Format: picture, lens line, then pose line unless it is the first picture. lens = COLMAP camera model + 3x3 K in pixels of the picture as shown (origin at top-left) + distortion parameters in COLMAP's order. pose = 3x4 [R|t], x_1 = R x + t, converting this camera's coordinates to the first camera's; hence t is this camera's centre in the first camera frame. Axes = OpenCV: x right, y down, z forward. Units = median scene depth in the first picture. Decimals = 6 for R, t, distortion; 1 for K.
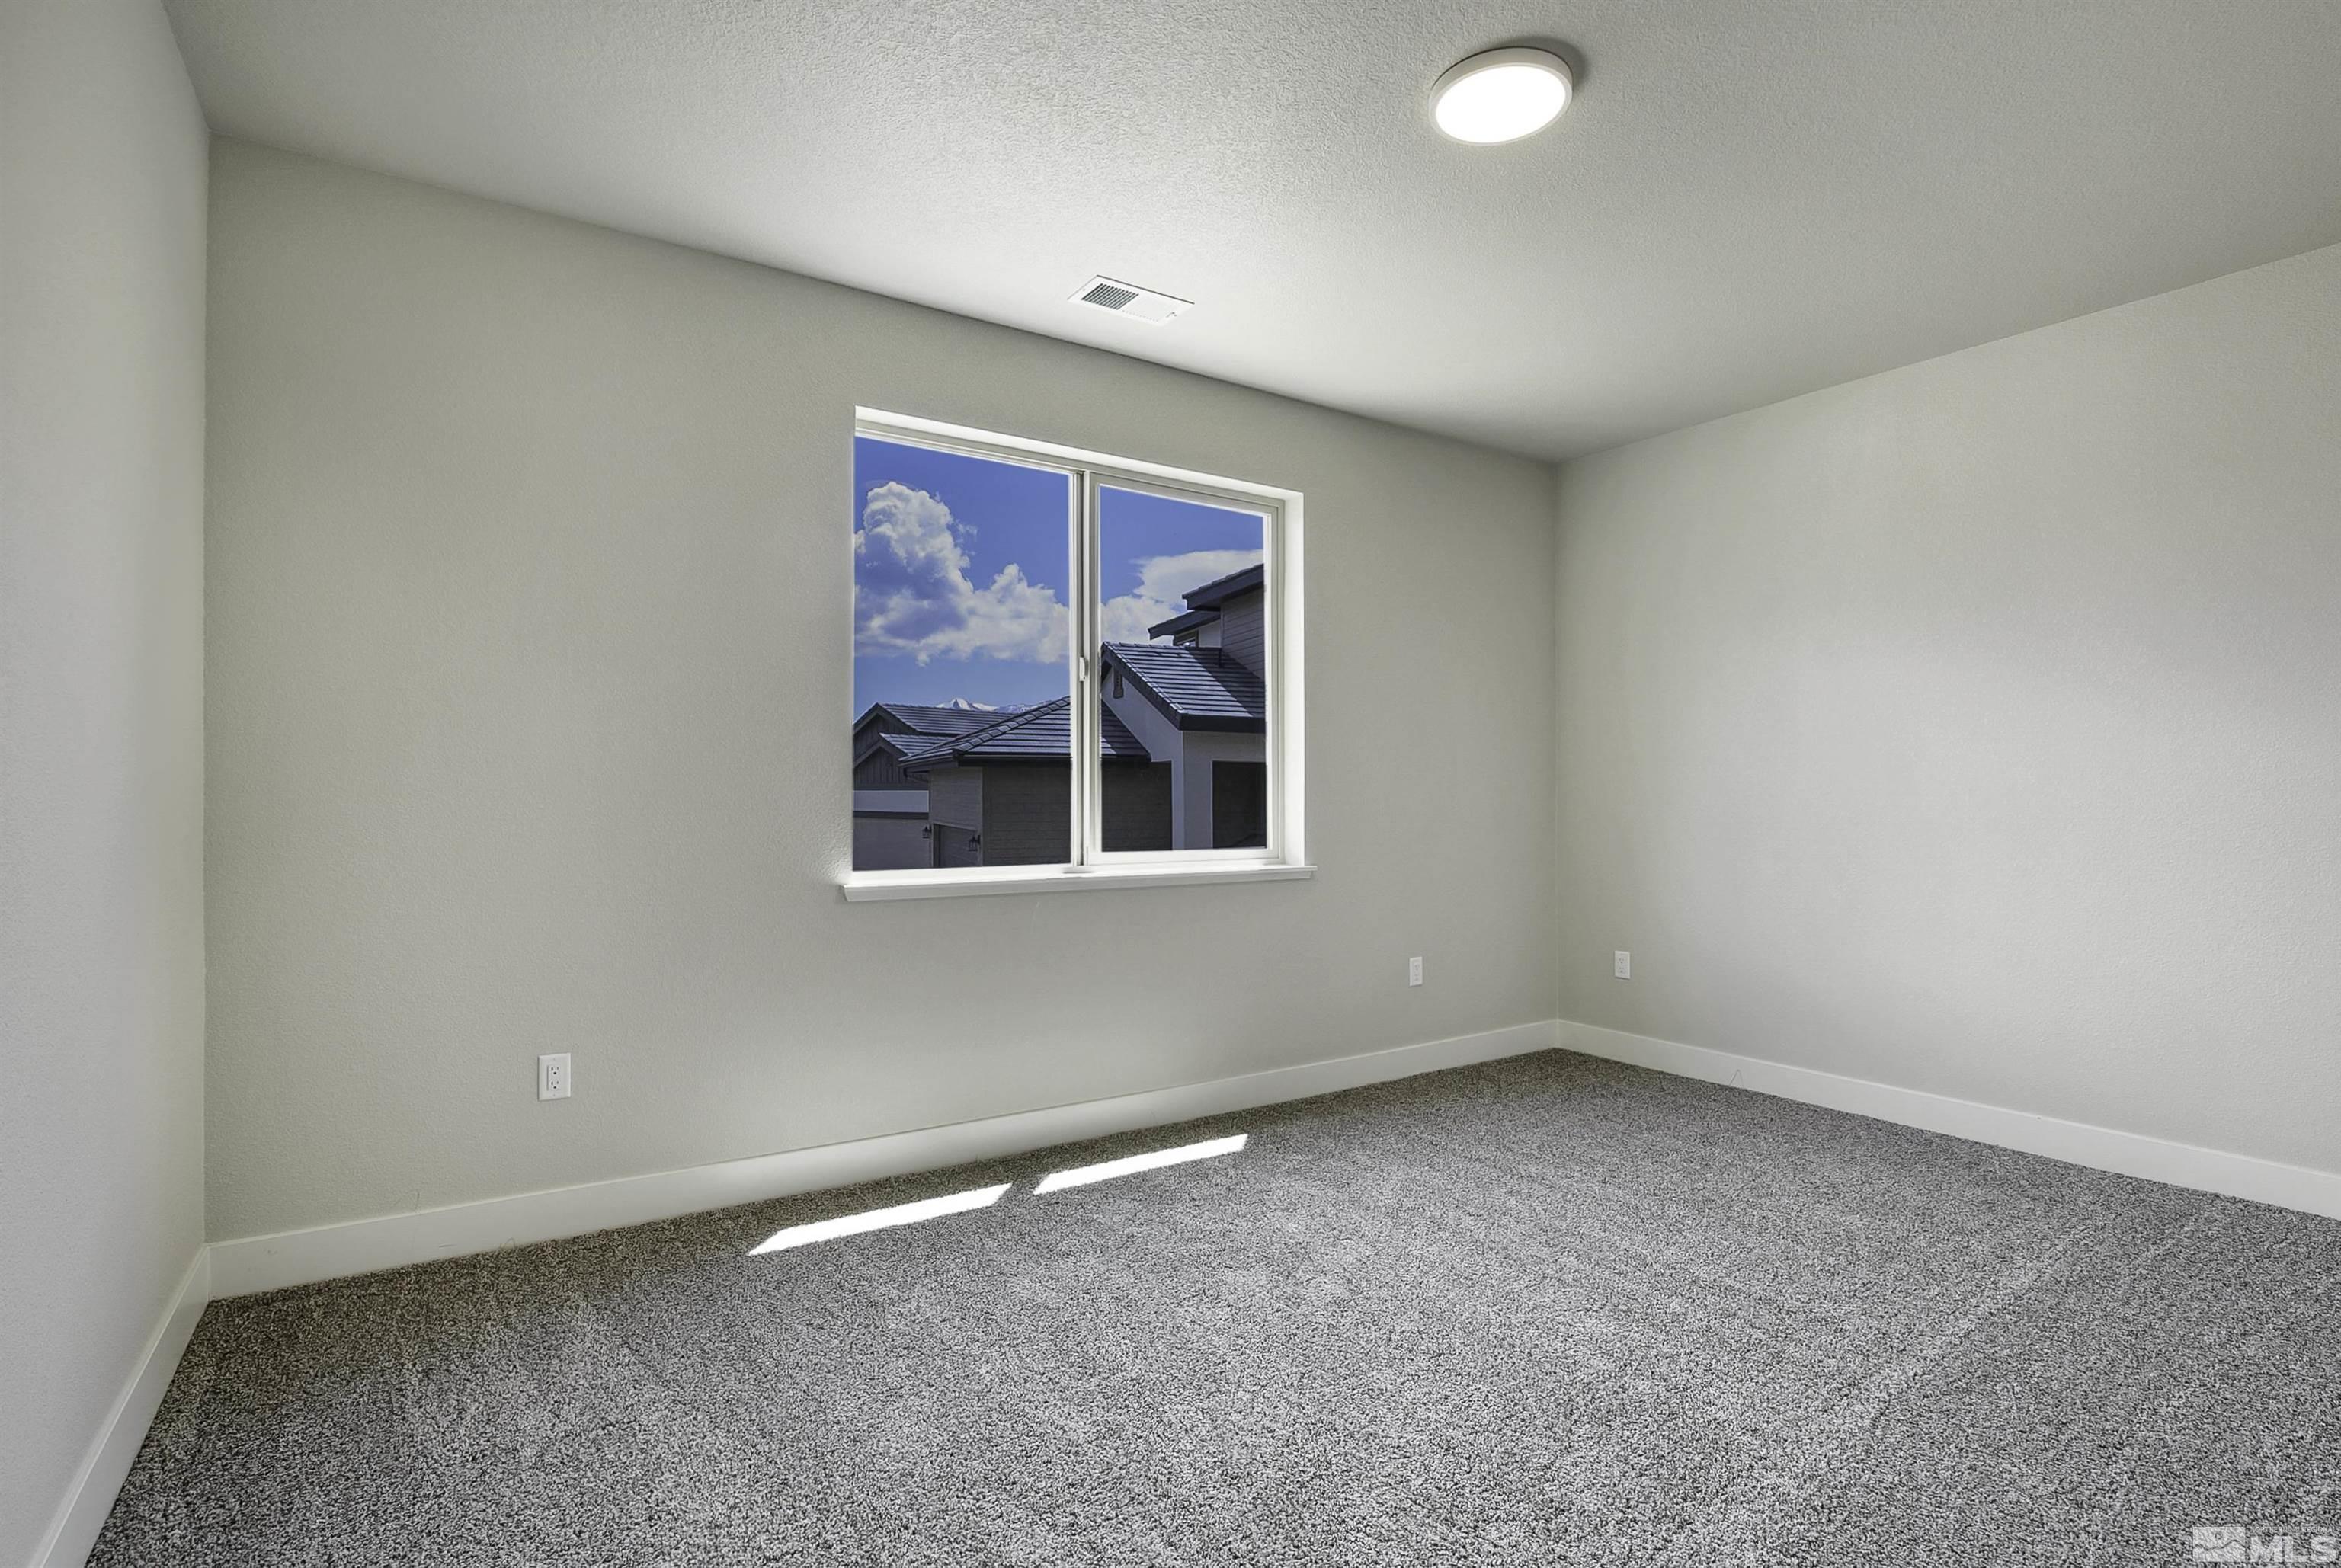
lens RADIAL K [[1100.1, 0, 1178.1], [0, 1100.1, 743.3], [0, 0, 1]] dist [-0.069389, 0.014181]
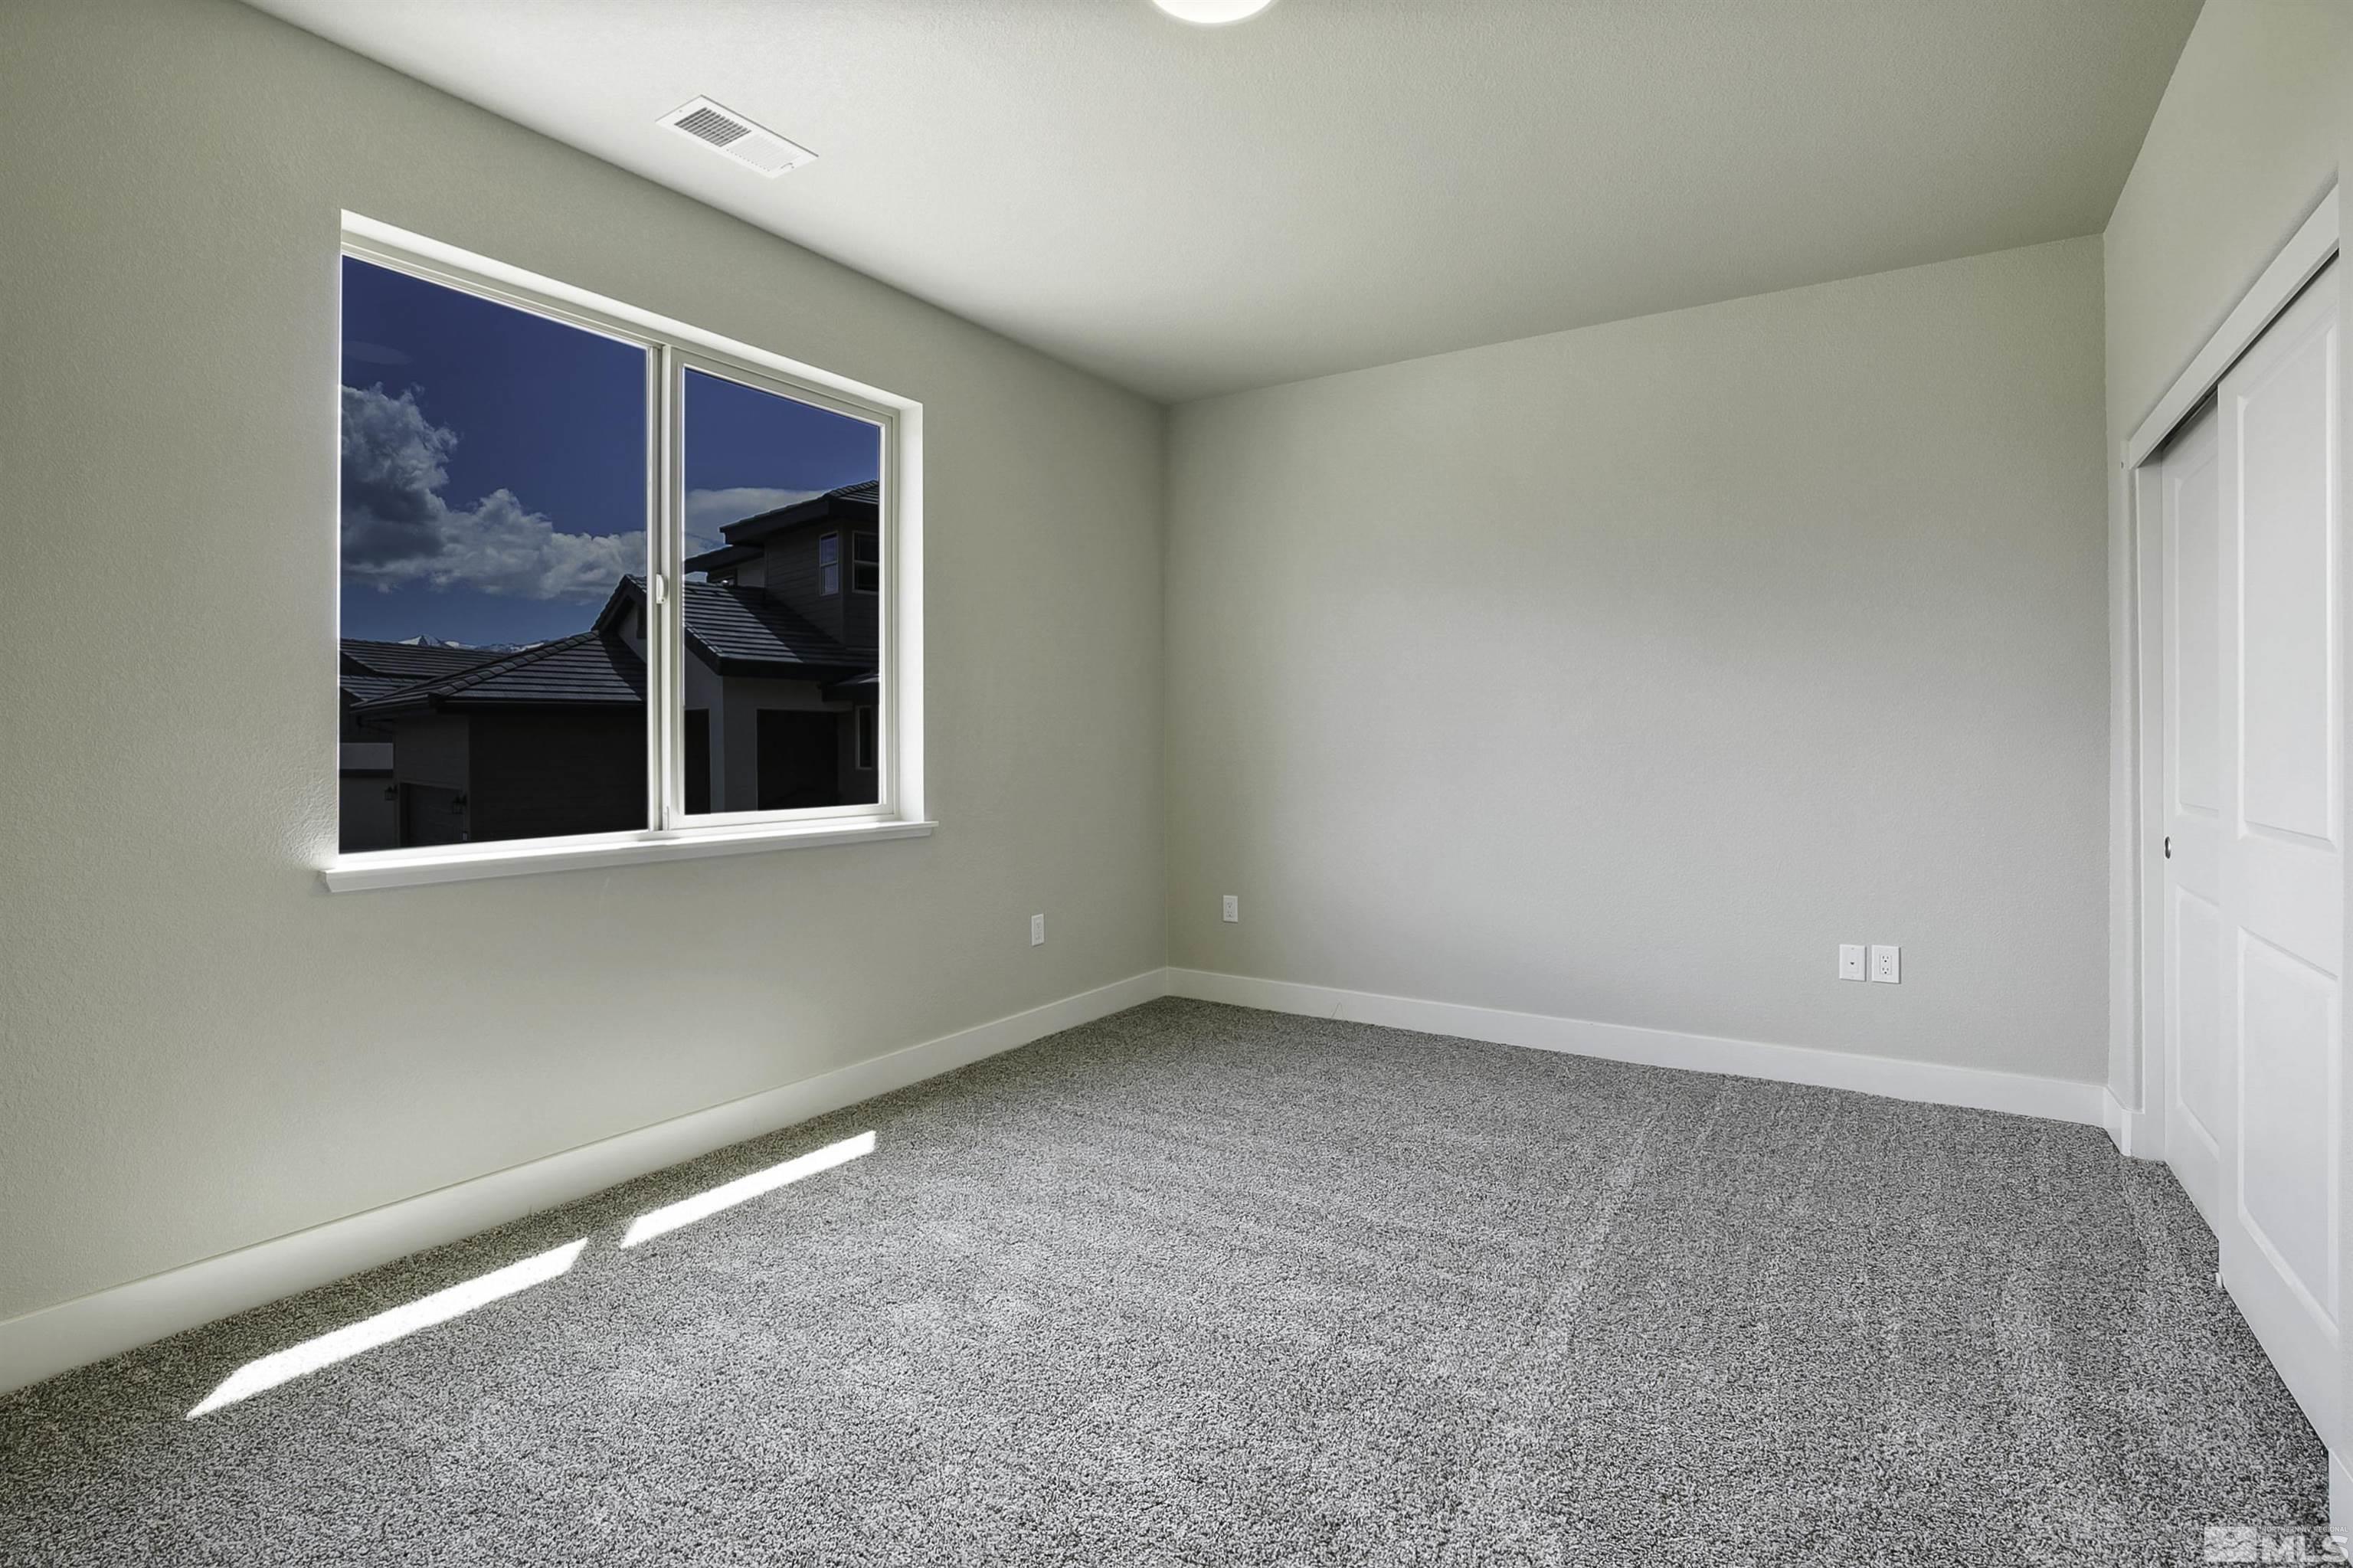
lens RADIAL K [[1110.9, 0, 1176.3], [0, 1110.9, 724.1], [0, 0, 1]] dist [-0.052639, 0.010339]
pose [[0.917872, -0.002921, 0.396865, -0.076853], [-0.008732, 0.999582, 0.027553, 0.007147], [-0.396780, -0.028756, 0.917463, 0.128790]]
